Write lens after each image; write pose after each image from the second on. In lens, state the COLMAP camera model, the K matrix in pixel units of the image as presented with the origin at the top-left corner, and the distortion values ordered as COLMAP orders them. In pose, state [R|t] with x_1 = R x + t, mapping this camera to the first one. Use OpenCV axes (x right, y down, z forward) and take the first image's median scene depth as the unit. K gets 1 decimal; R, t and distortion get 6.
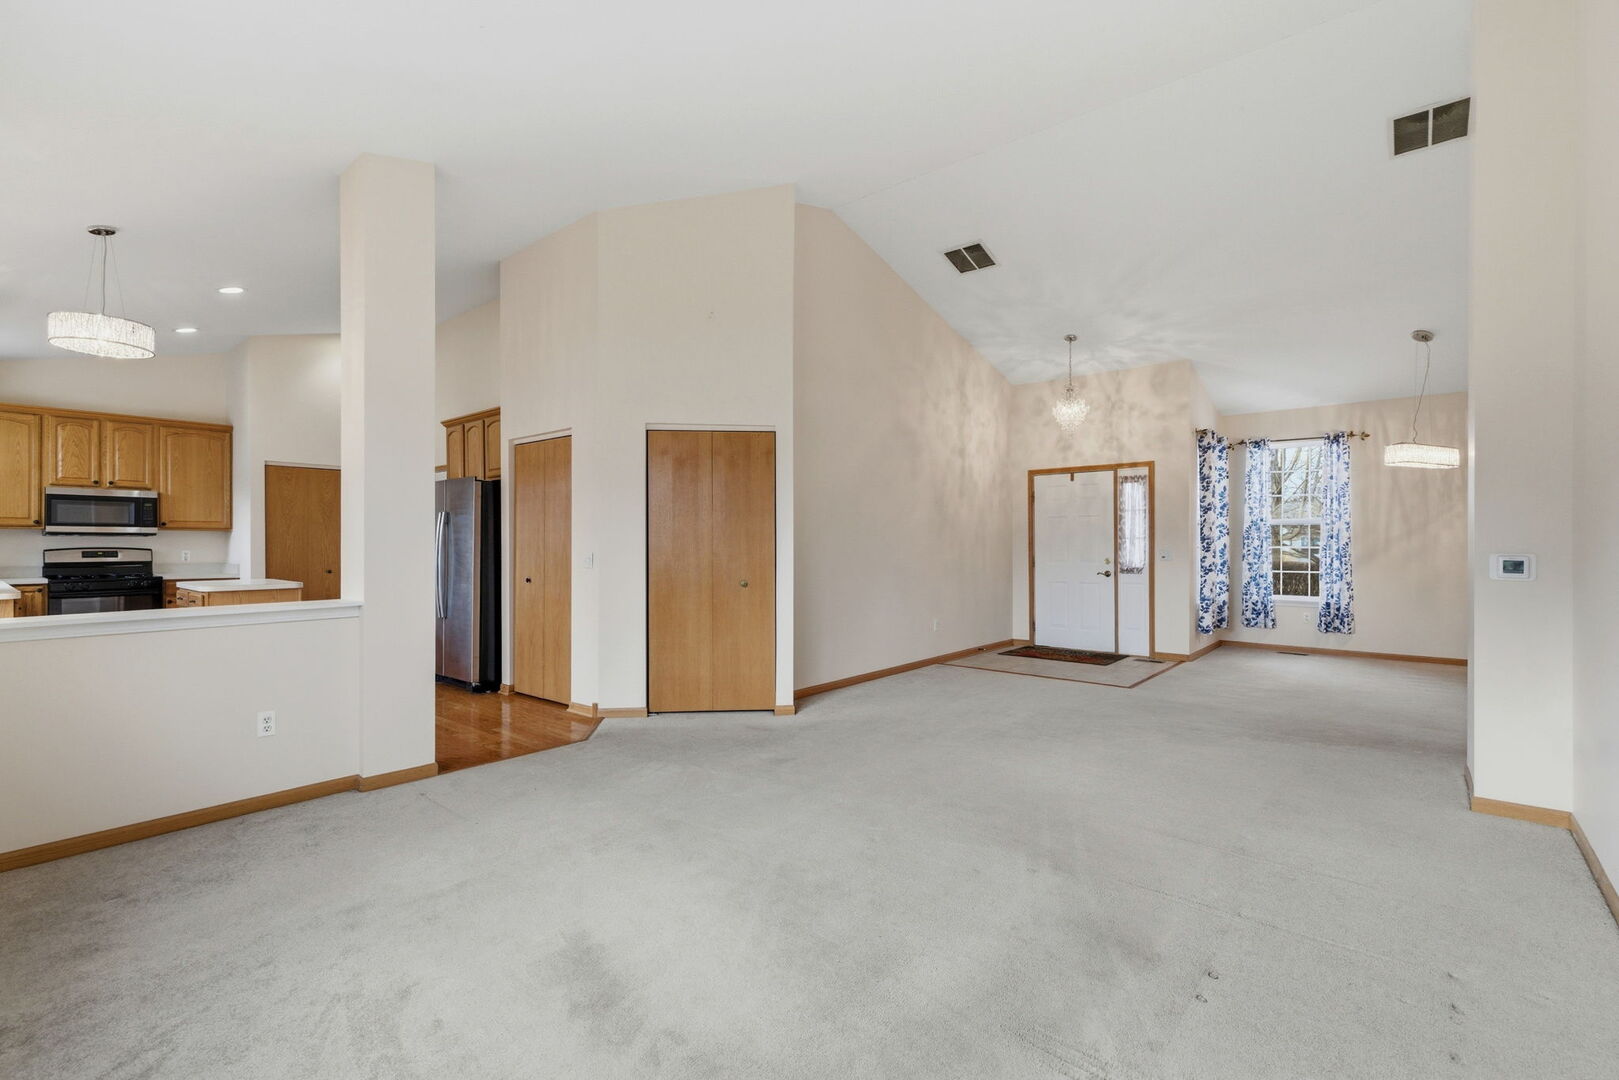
lens RADIAL K [[735.9, 0, 810.8], [0, 735.9, 545.3], [0, 0, 1]] dist [0.005819, 0.000663]
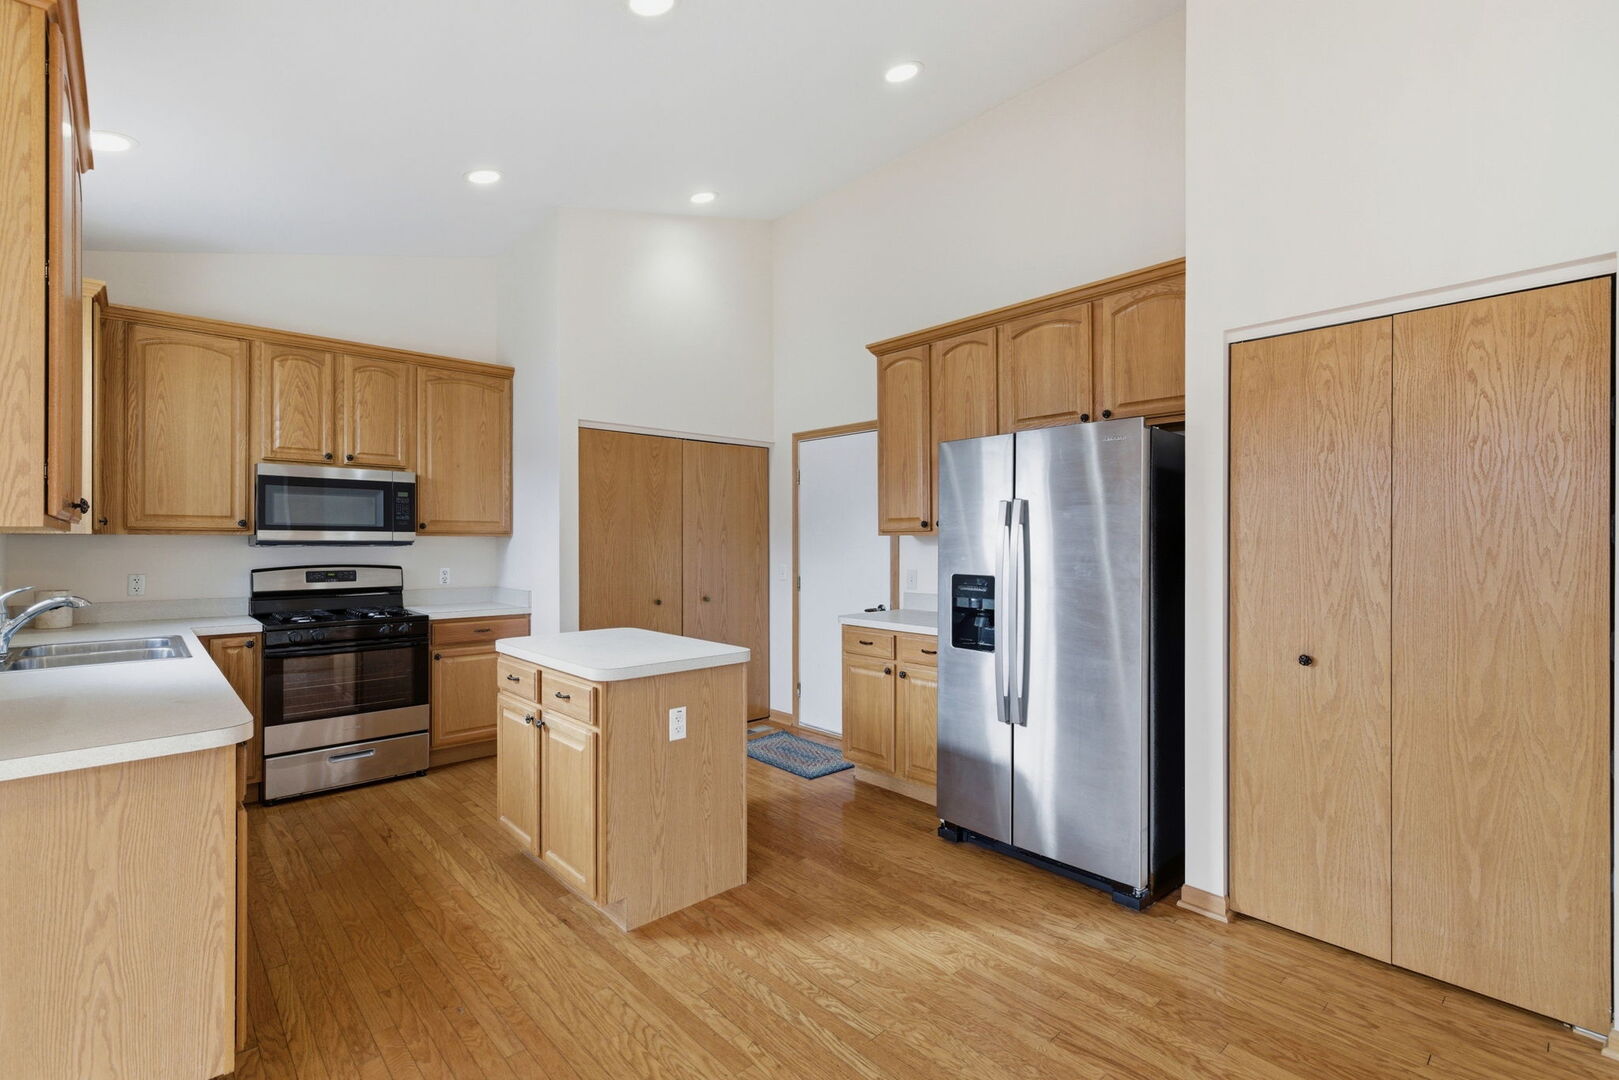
lens RADIAL K [[735.9, 0, 809.3], [0, 735.9, 541.7], [0, 0, 1]] dist [0.005819, 0.000663]
pose [[0.992365, 0.001214, -0.123327, -0.506310], [-0.001279, 0.999999, -0.000448, -0.016667], [0.123326, 0.000603, 0.992366, 0.456290]]
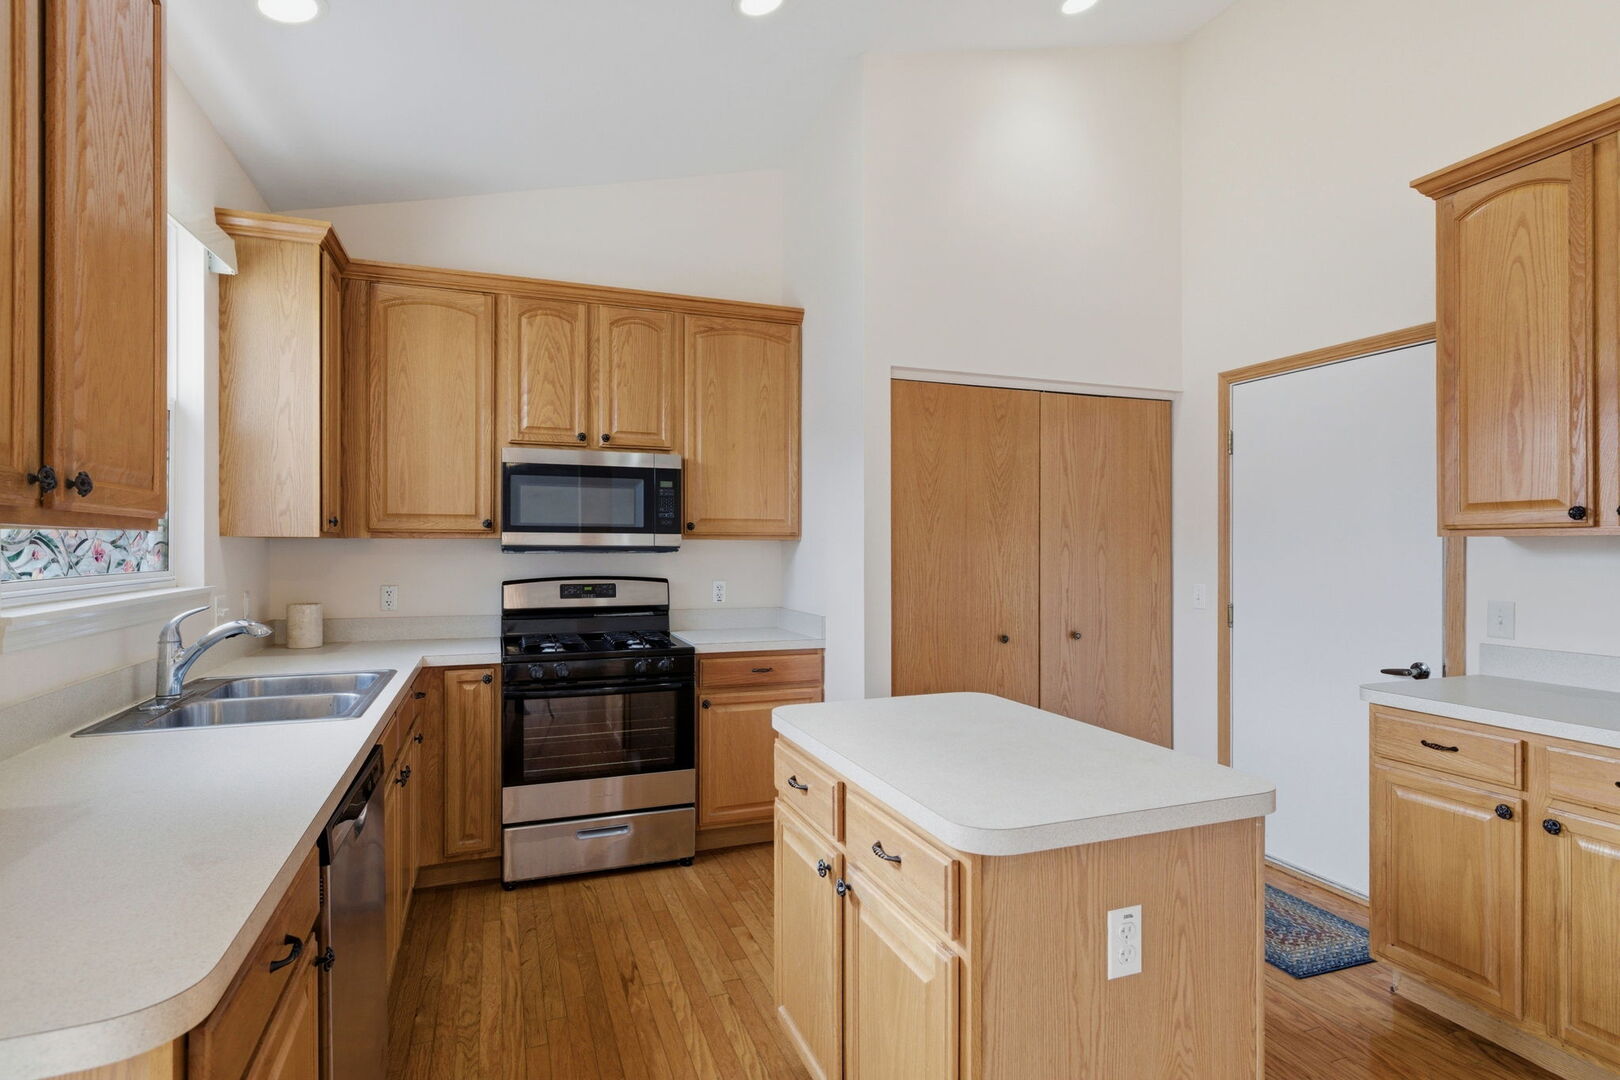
lens RADIAL K [[821.5, 0, 804.6], [0, 821.5, 547.1], [0, 0, 1]] dist [0.004808, 0.000420]
pose [[0.874295, 0.002702, -0.485387, -0.592138], [-0.002554, 0.999996, 0.000967, -0.017168], [0.485388, 0.000394, 0.874299, 0.616163]]
